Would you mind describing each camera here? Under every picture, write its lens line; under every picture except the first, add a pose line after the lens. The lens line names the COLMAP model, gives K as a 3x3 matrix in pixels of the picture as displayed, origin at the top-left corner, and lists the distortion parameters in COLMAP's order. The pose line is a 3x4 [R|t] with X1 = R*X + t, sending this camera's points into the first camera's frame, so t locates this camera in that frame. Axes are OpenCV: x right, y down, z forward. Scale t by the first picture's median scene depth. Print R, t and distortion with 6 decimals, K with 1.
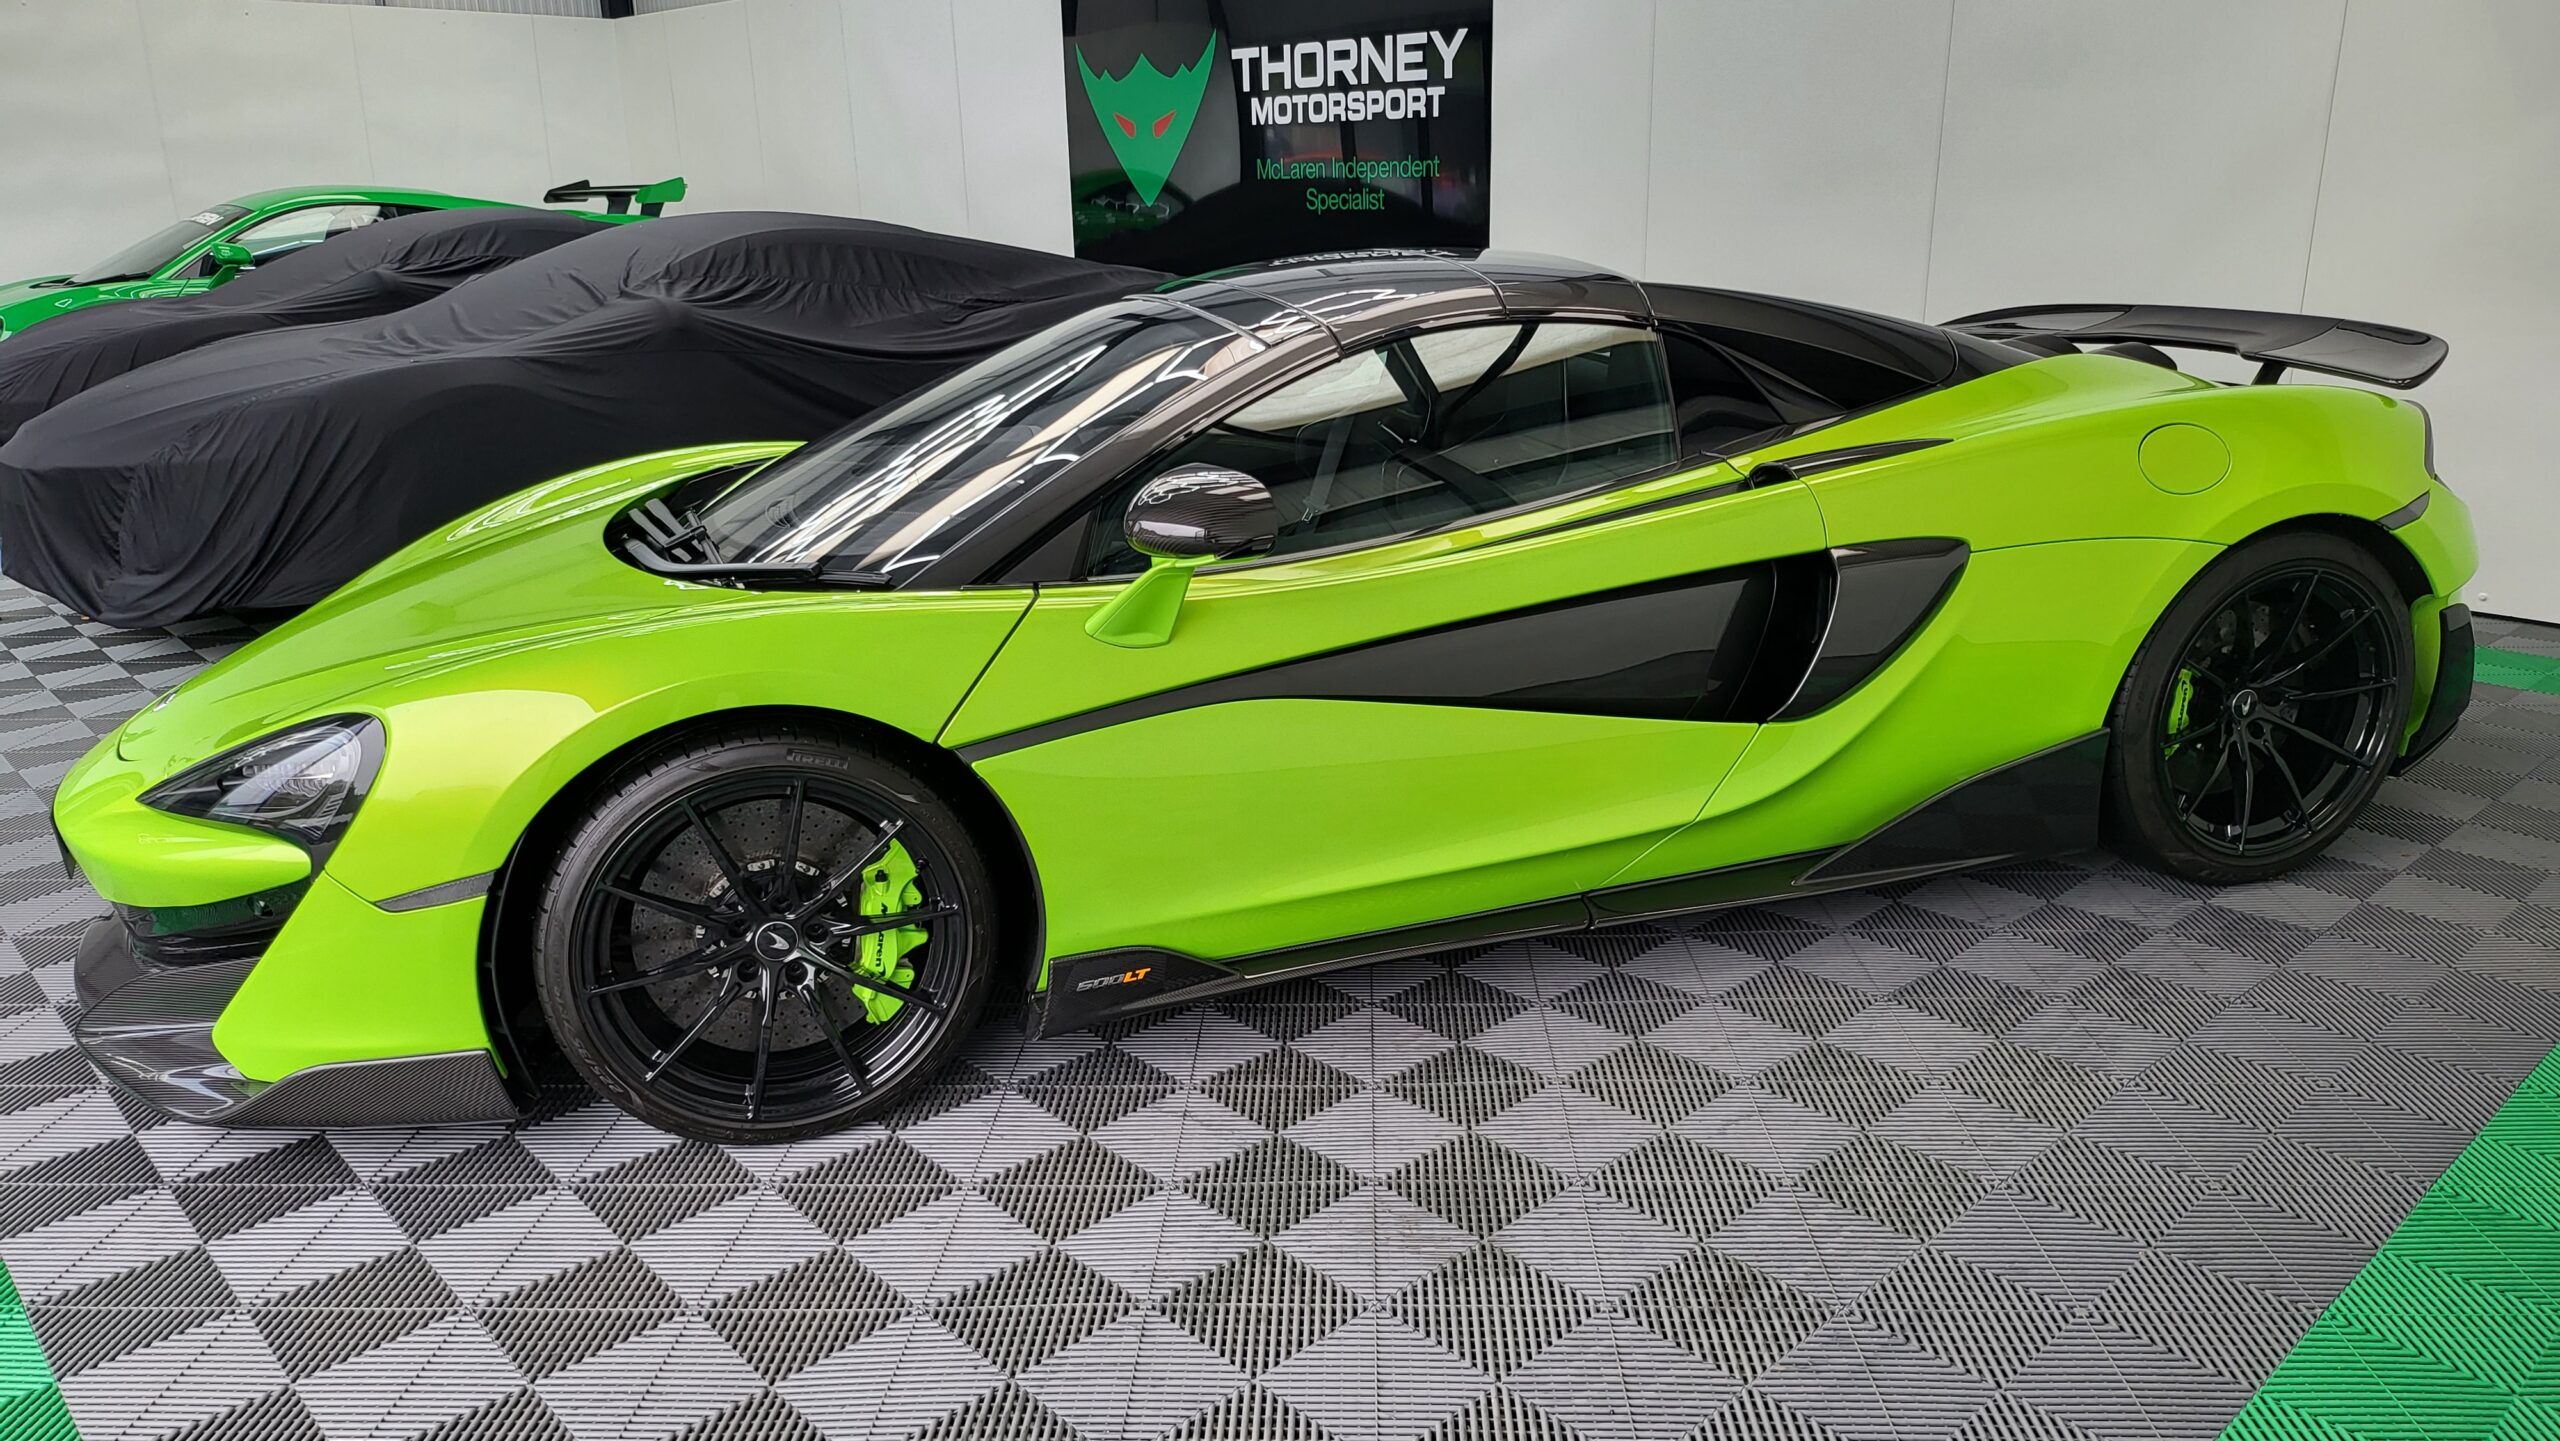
lens RADIAL K [[1777.5, 0, 1294.3], [0, 1777.5, 721.1], [0, 0, 1]] dist [0.050419, -0.044997]
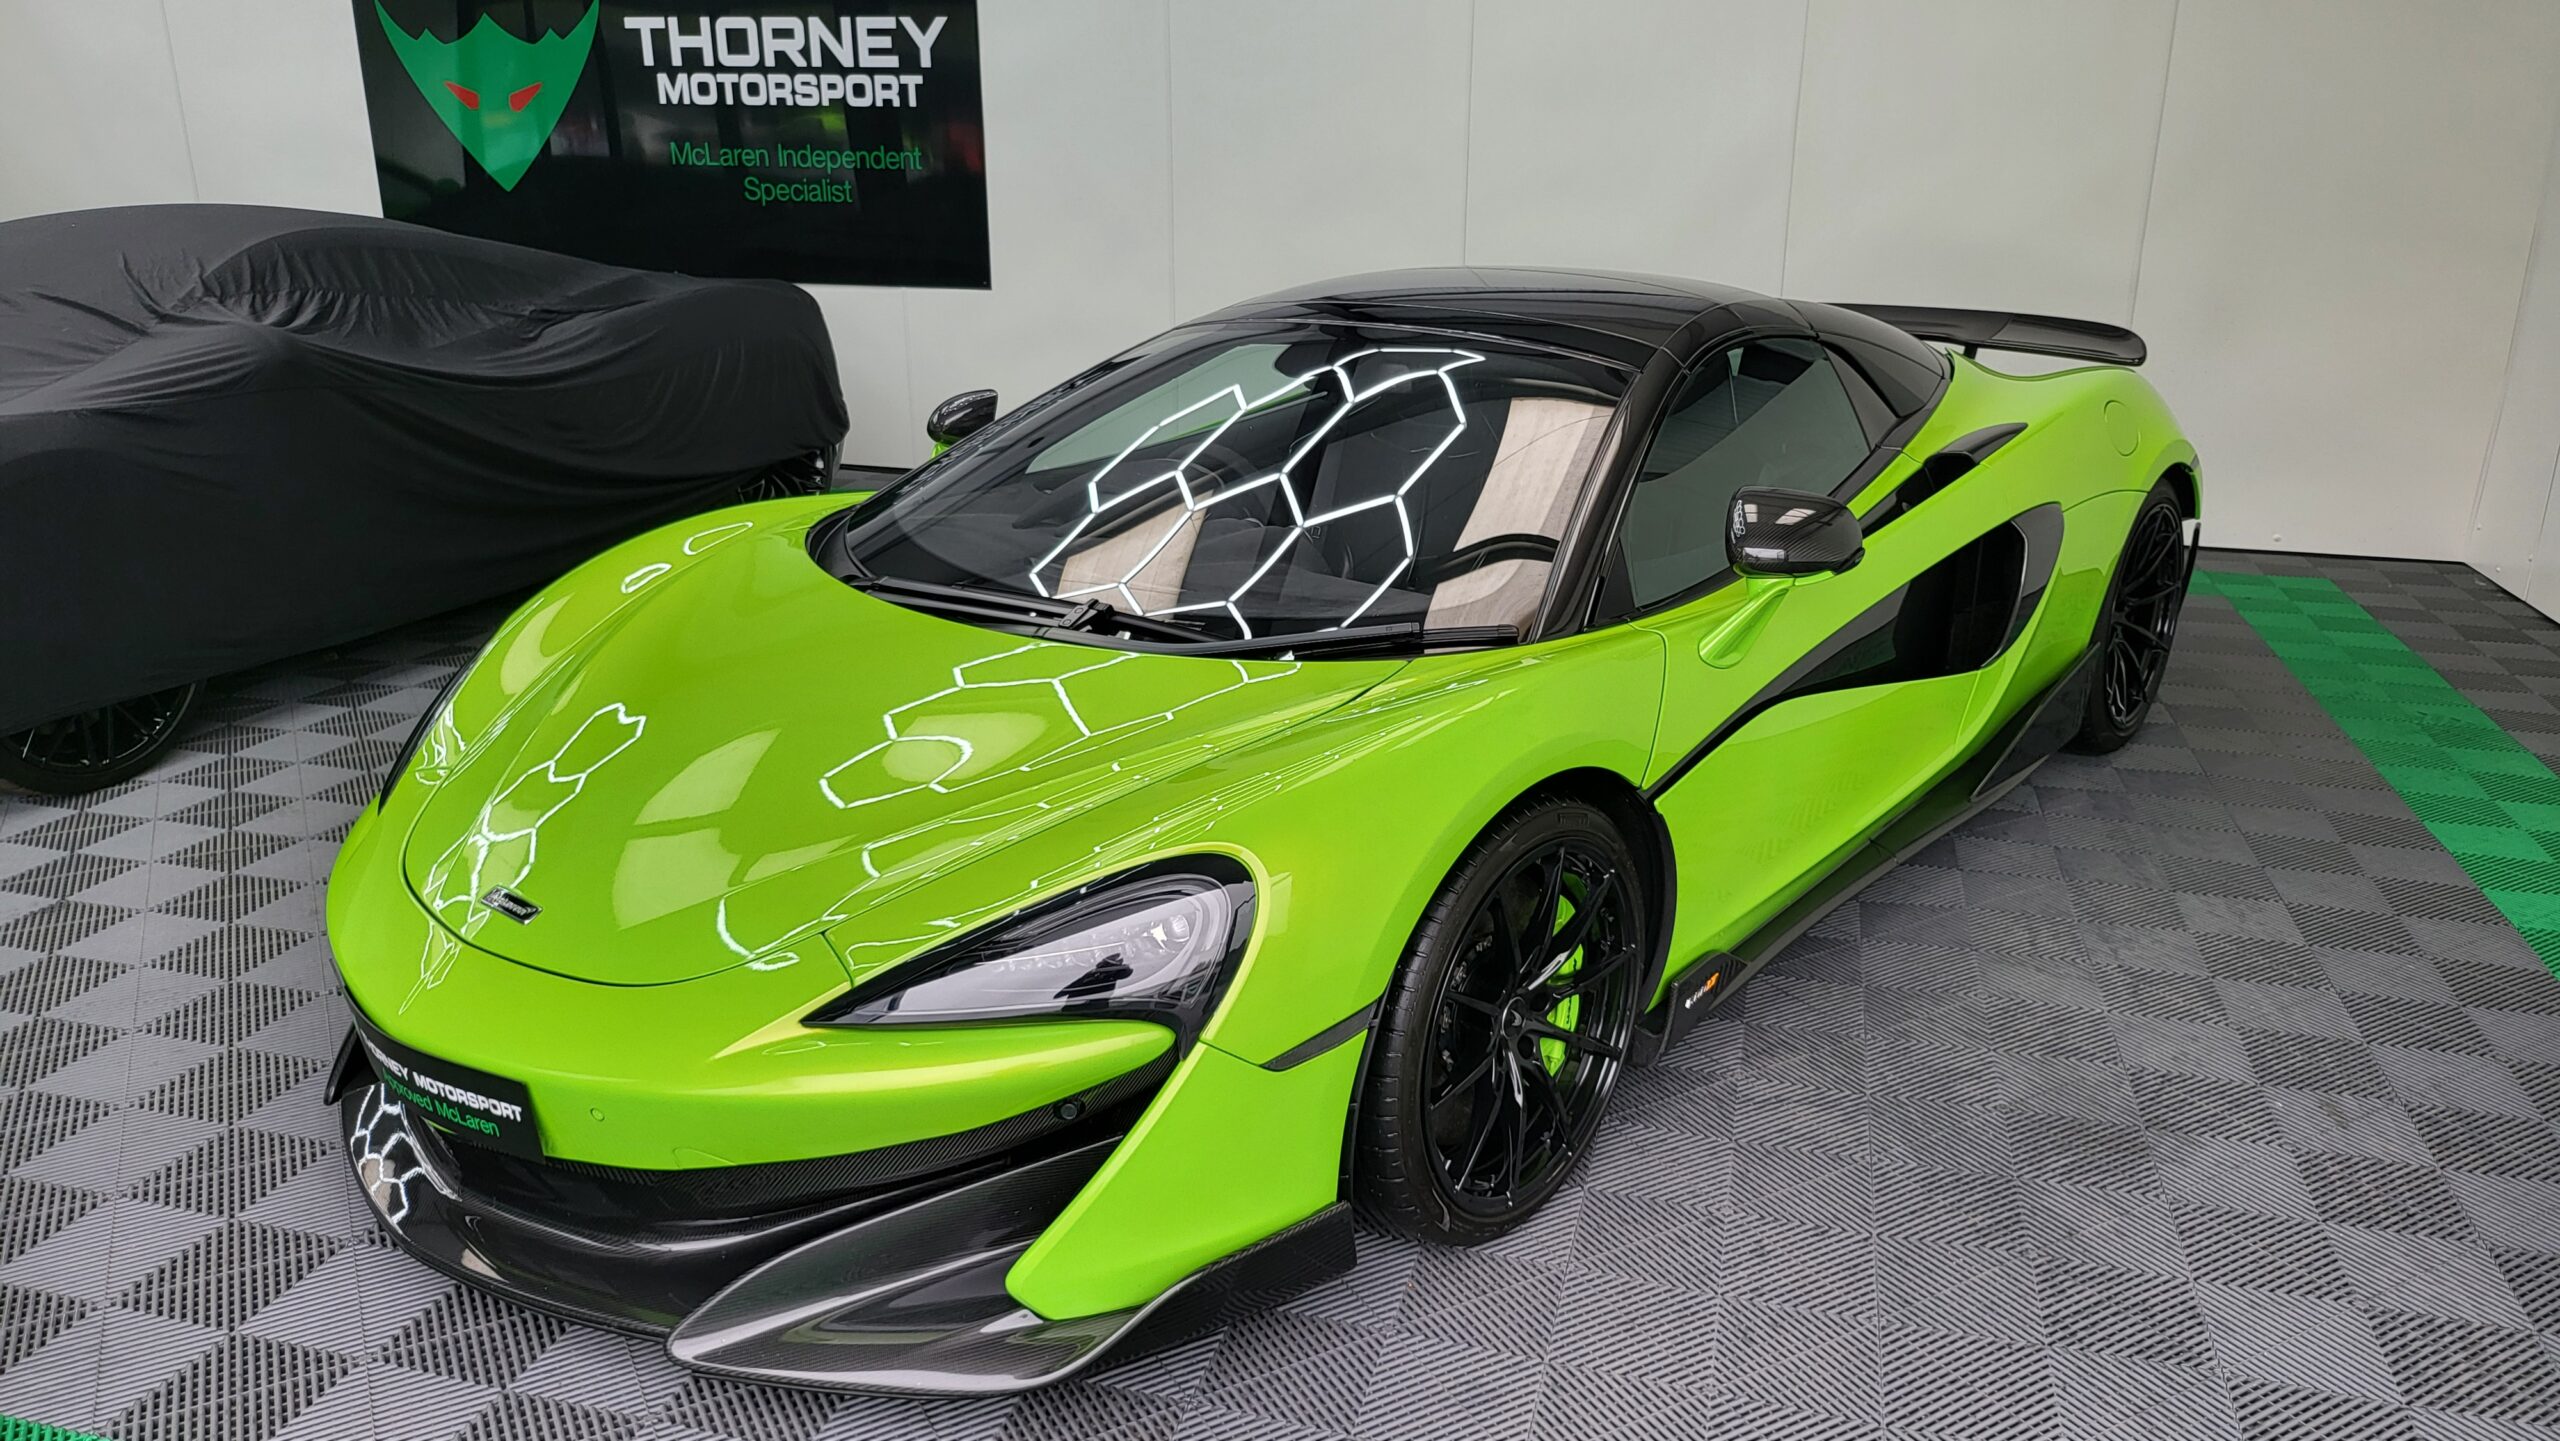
lens RADIAL K [[1777.5, 0, 1290.0], [0, 1777.5, 729.8], [0, 0, 1]] dist [0.050419, -0.044997]
pose [[0.853258, -0.141167, 0.502018, -0.436888], [0.131914, 0.989783, 0.054117, -0.050578], [-0.504528, 0.020047, 0.863162, 0.117429]]
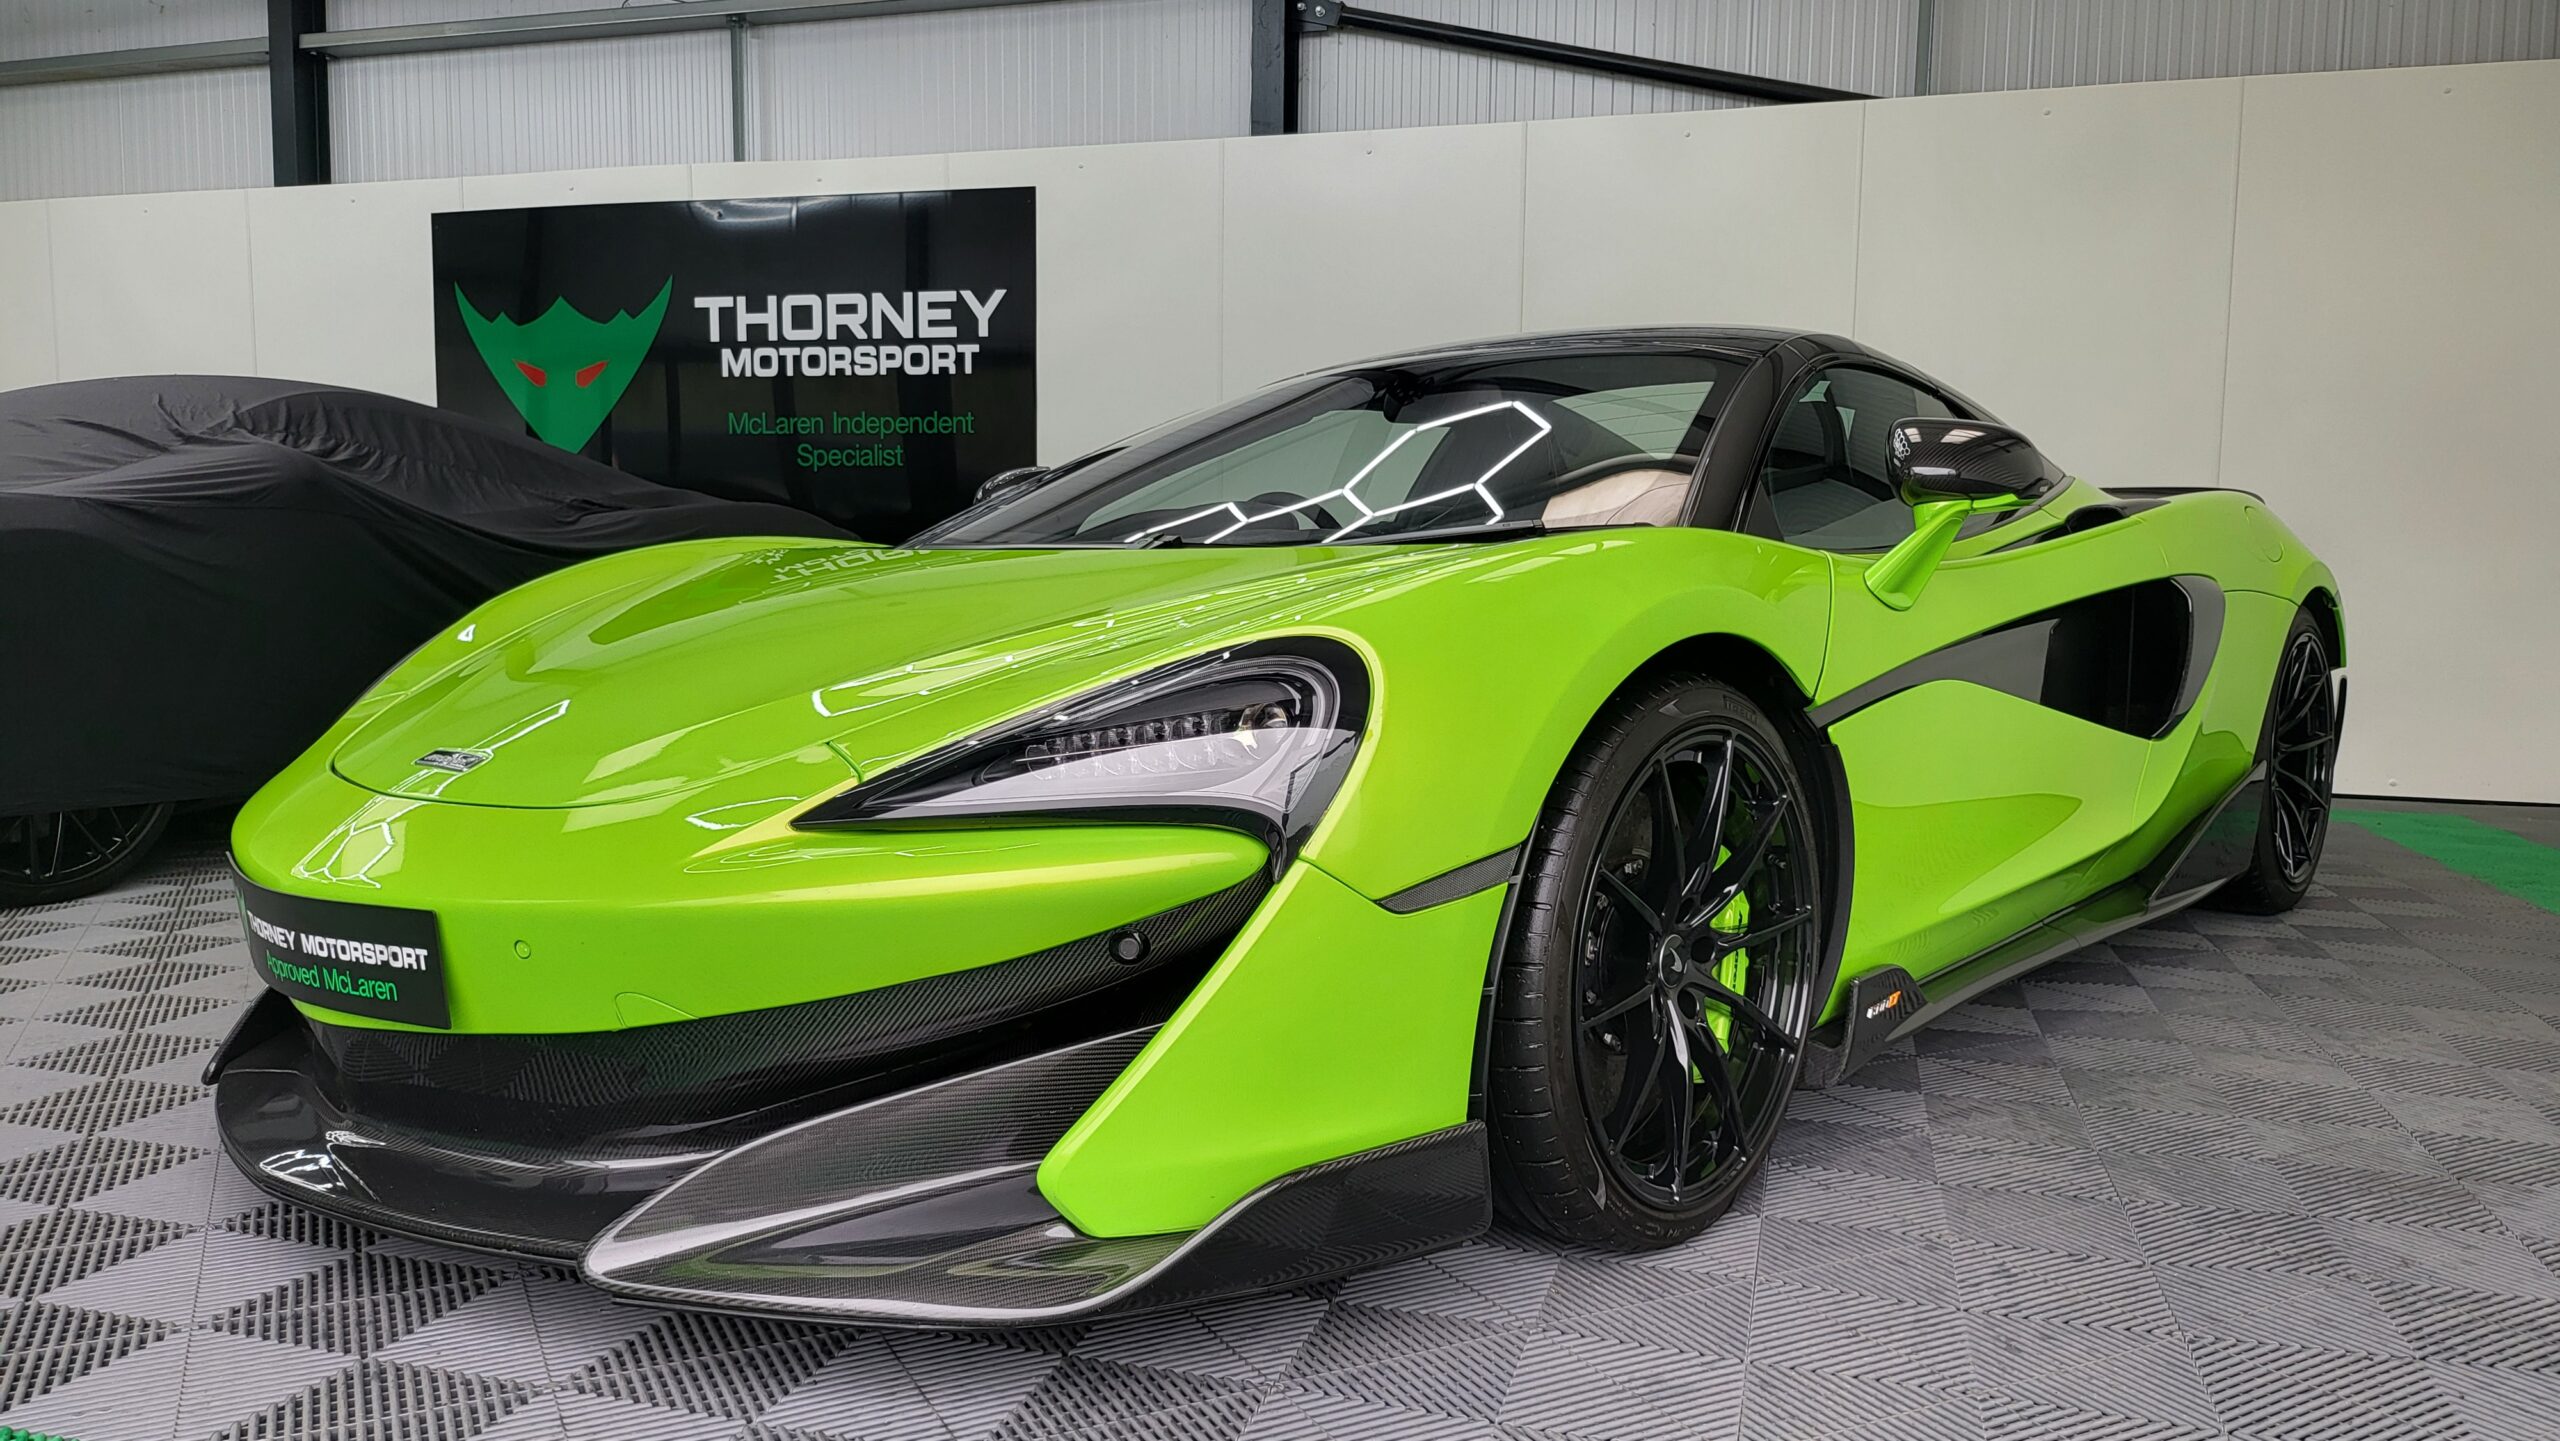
lens RADIAL K [[1777.5, 0, 1278.7], [0, 1777.5, 745.2], [0, 0, 1]] dist [0.050419, -0.044997]
pose [[0.863679, -0.016499, 0.503772, -0.422443], [0.118307, 0.978179, -0.170792, 0.073549], [-0.489961, 0.207110, 0.846784, 0.210512]]
